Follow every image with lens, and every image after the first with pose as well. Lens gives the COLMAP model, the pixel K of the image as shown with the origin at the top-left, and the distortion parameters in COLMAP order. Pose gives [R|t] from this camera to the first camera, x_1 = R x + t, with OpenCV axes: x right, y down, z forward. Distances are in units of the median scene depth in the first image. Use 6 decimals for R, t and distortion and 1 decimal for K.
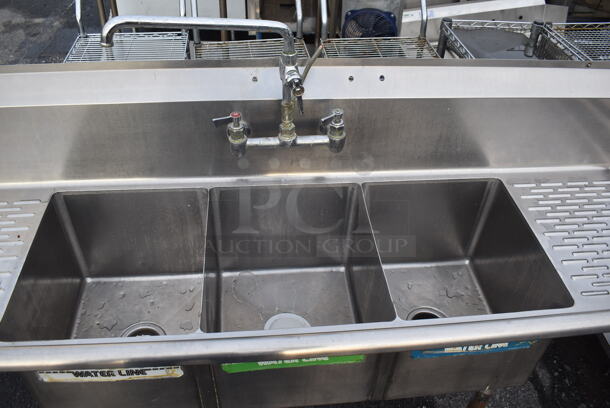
lens RADIAL K [[512.2, 0, 305.0], [0, 512.2, 204.0], [0, 0, 1]] dist [-0.086931, 0.008393]
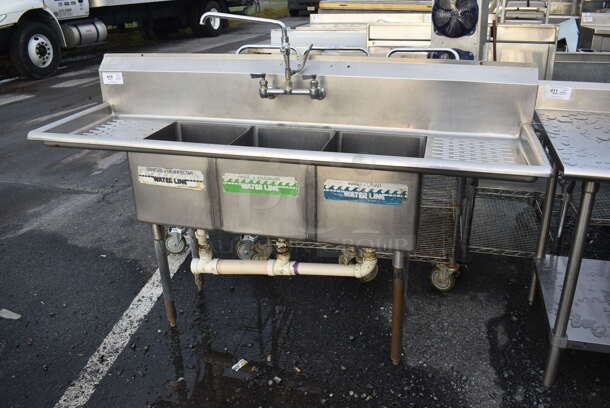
lens RADIAL K [[512.2, 0, 305.0], [0, 512.2, 204.0], [0, 0, 1]] dist [-0.086931, 0.008393]
pose [[0.935096, 0.093500, -0.341839, 0.623797], [-0.192137, 0.944261, -0.267311, 0.673622], [0.297792, 0.315641, 0.900939, -0.477645]]
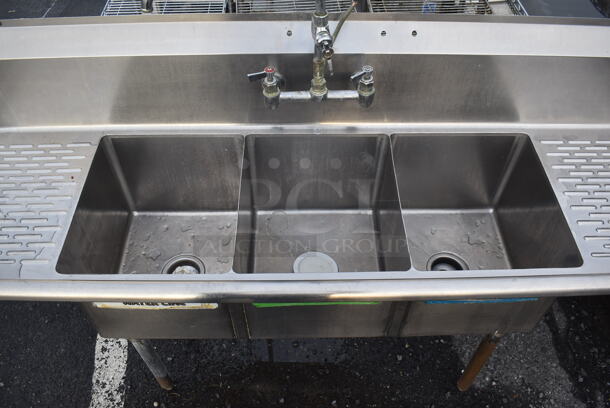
lens RADIAL K [[507.0, 0, 305.0], [0, 507.0, 204.0], [0, 0, 1]] dist [-0.086909, 0.006418]
pose [[0.995915, 0.042612, -0.079612, 0.026255], [-0.029951, 0.987624, 0.153952, -0.054914], [0.085187, -0.150939, 0.984866, -0.046461]]
